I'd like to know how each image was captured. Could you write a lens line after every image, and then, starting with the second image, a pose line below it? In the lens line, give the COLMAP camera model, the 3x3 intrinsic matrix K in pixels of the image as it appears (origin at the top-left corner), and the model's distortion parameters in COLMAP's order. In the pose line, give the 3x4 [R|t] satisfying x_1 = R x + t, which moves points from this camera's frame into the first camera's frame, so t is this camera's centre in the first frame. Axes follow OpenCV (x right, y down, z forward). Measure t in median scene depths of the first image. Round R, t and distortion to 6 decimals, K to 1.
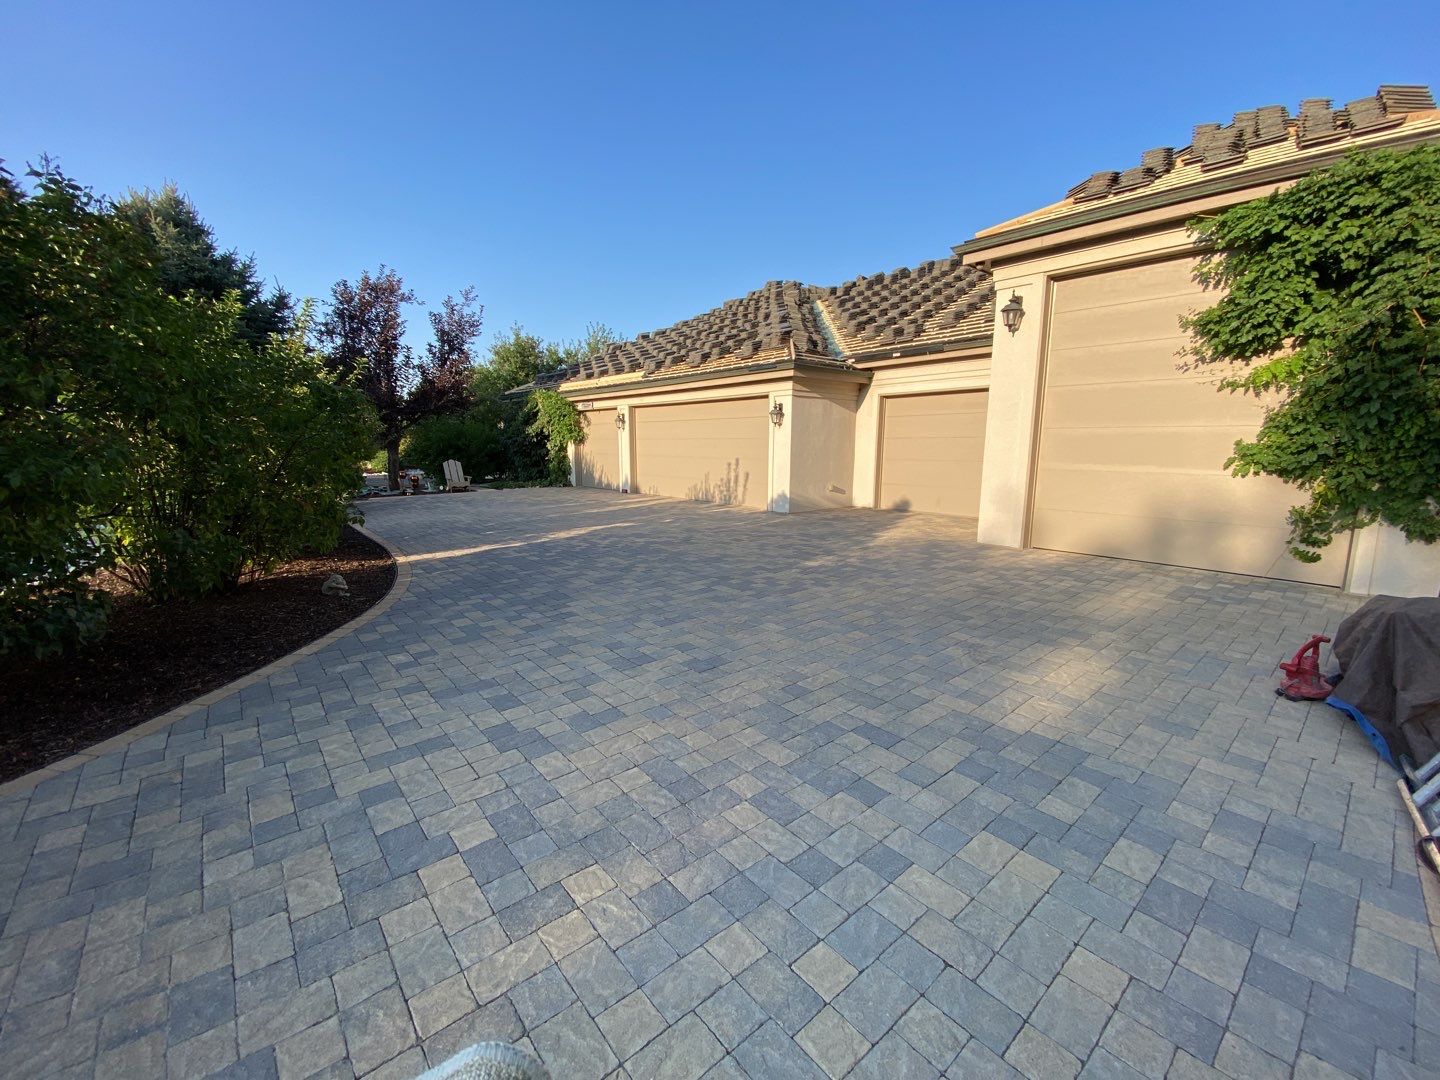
lens RADIAL K [[573.7, 0, 720.0], [0, 573.7, 540.0], [0, 0, 1]] dist [0.000256, -0.012168]
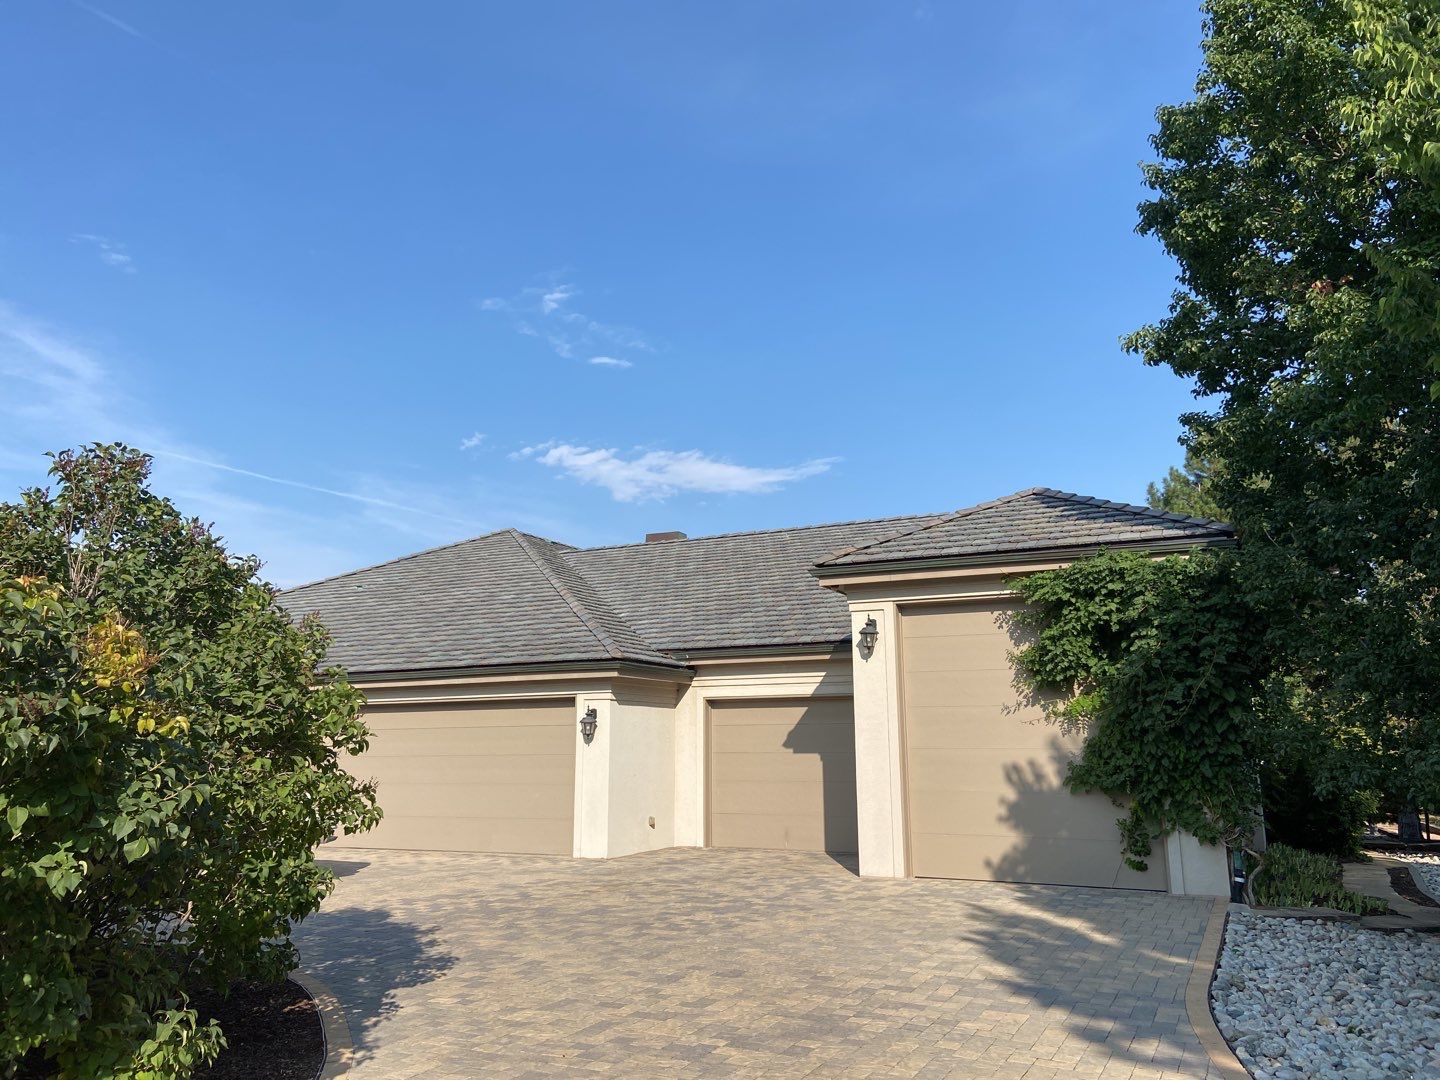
lens RADIAL K [[1027.5, 0, 720.0], [0, 1027.5, 540.0], [0, 0, 1]] dist [0.006272, -0.000269]
pose [[0.919427, 0.066693, 0.387564, -0.604092], [0.074175, 0.938416, -0.337452, 0.053298], [-0.386202, 0.339010, 0.857858, -0.697827]]
